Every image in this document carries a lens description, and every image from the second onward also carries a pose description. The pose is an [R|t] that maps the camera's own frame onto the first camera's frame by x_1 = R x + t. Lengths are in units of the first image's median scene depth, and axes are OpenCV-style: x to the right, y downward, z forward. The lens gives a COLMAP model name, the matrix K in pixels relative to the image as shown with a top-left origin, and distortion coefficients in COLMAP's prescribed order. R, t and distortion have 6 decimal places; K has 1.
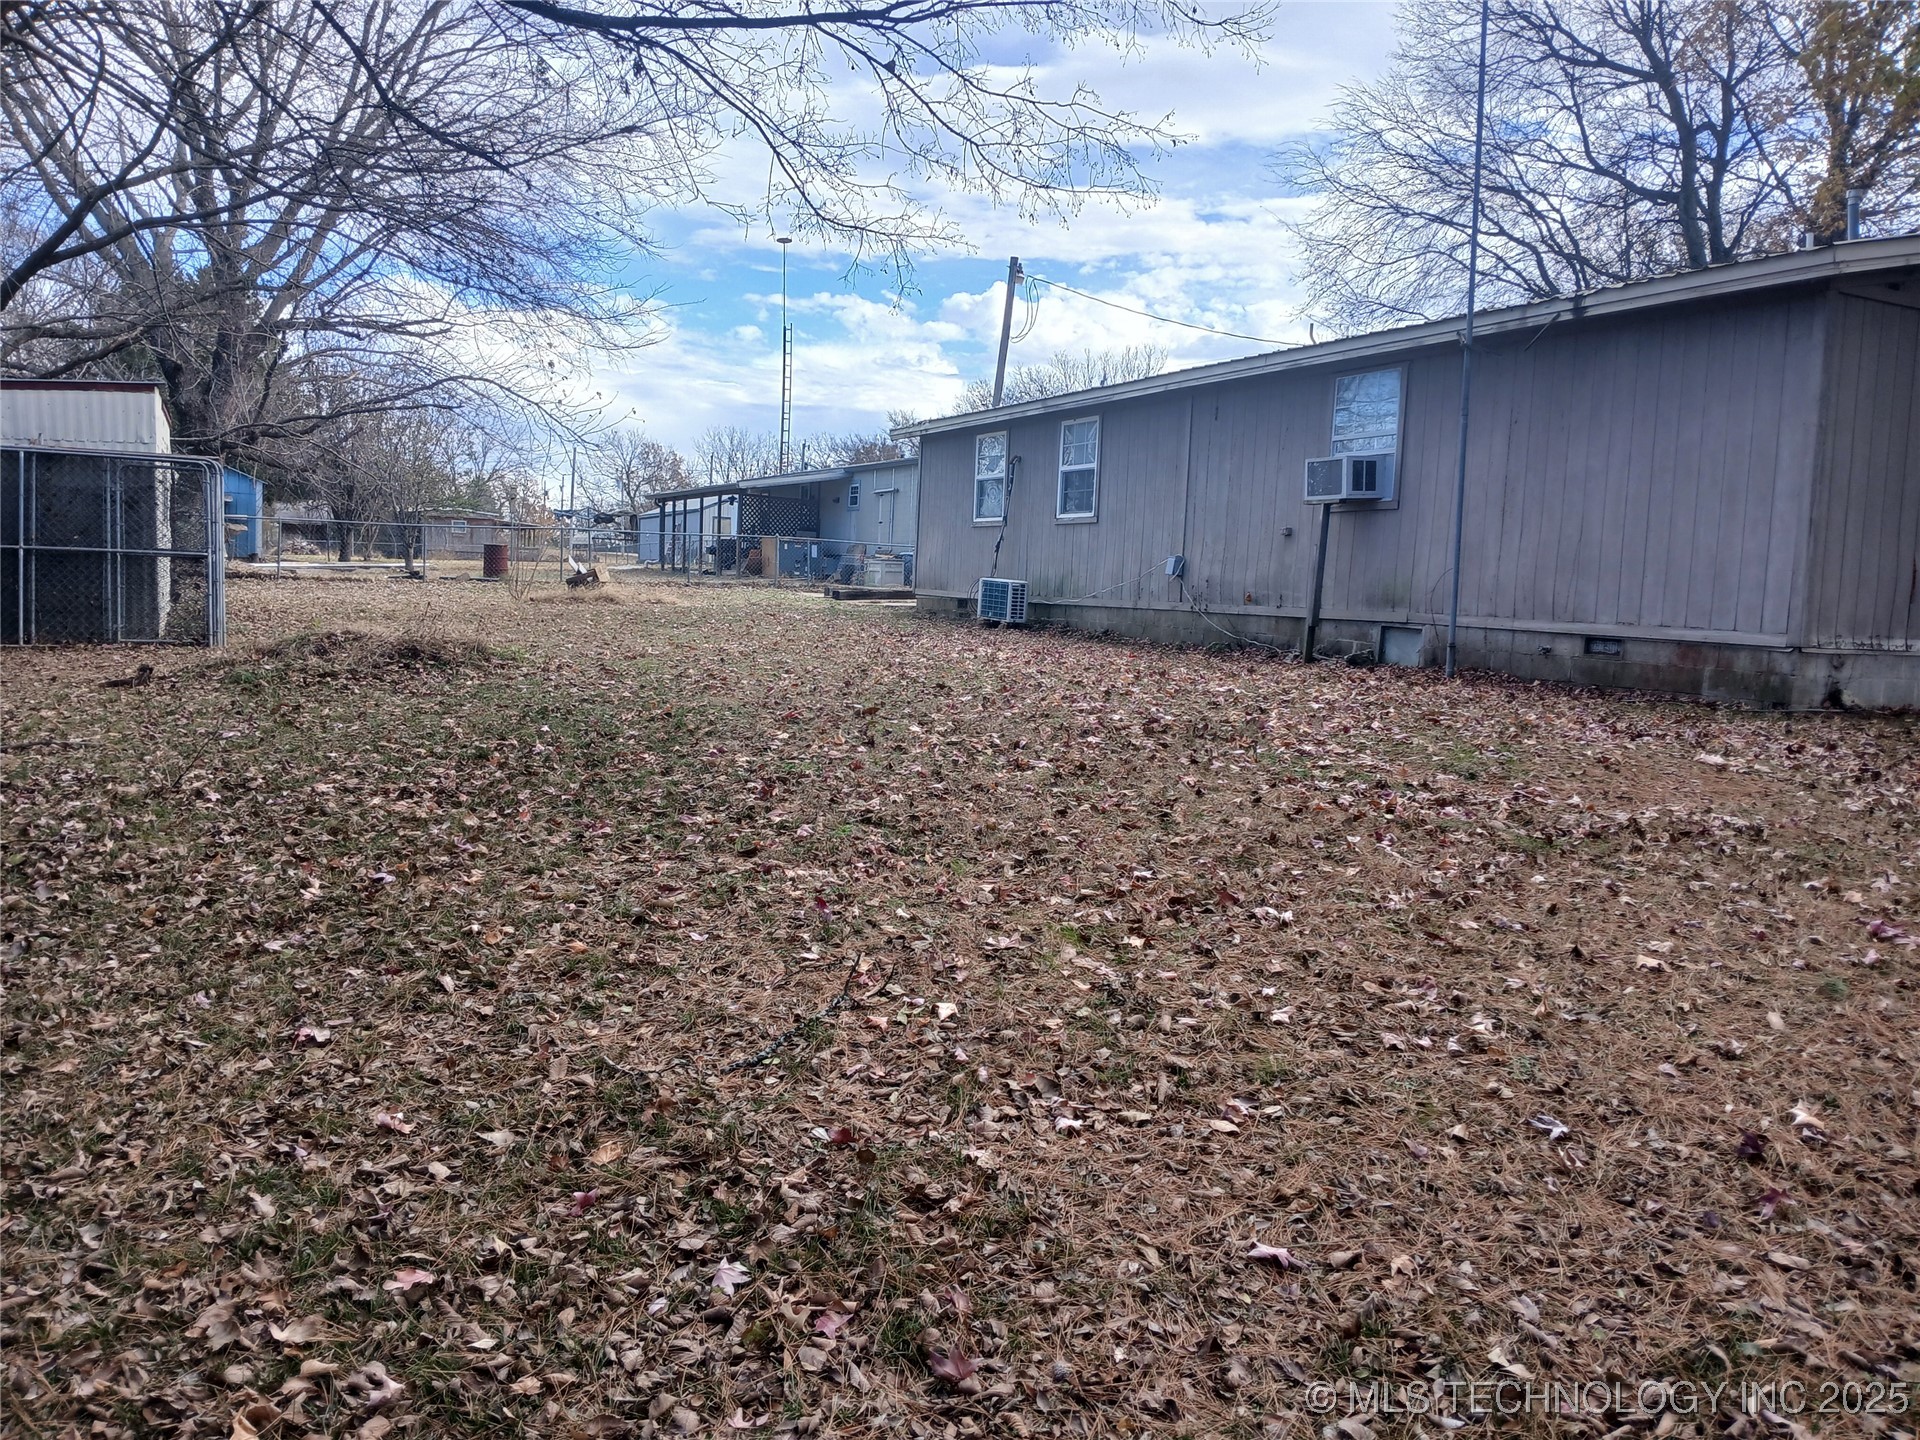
lens RADIAL K [[1467.9, 0, 957.9], [0, 1467.9, 703.9], [0, 0, 1]] dist [0.054443, -0.136742]
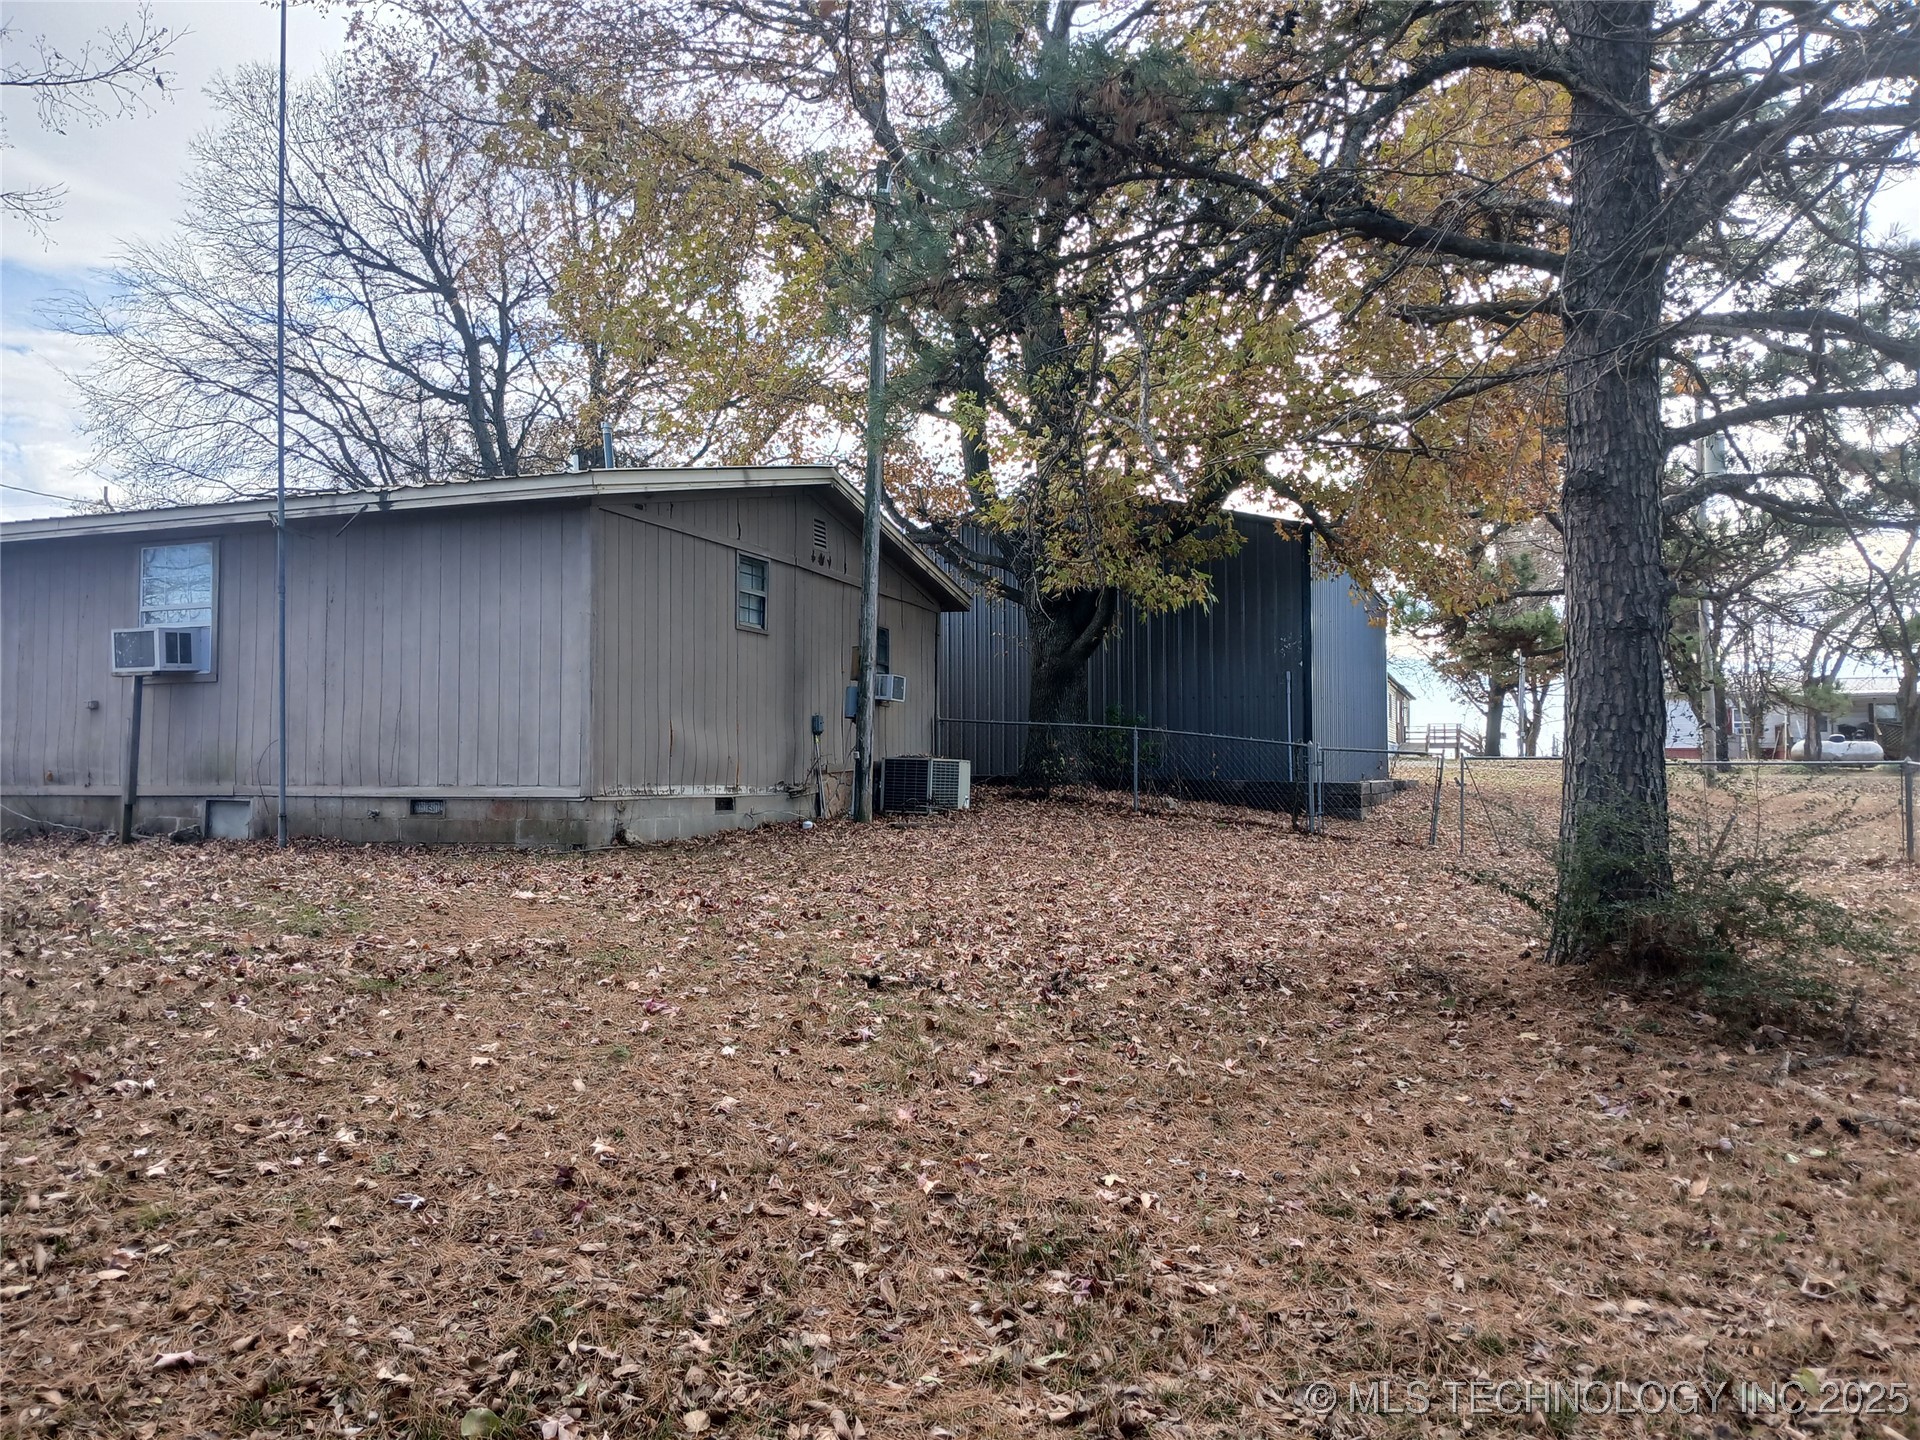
lens RADIAL K [[1512.9, 0, 954.5], [0, 1512.9, 709.6], [0, 0, 1]] dist [0.066401, -0.113362]
pose [[0.733304, -0.020494, 0.679592, -0.068555], [0.092946, 0.993183, -0.070342, 0.009117], [-0.673518, 0.114747, 0.730210, -0.157087]]
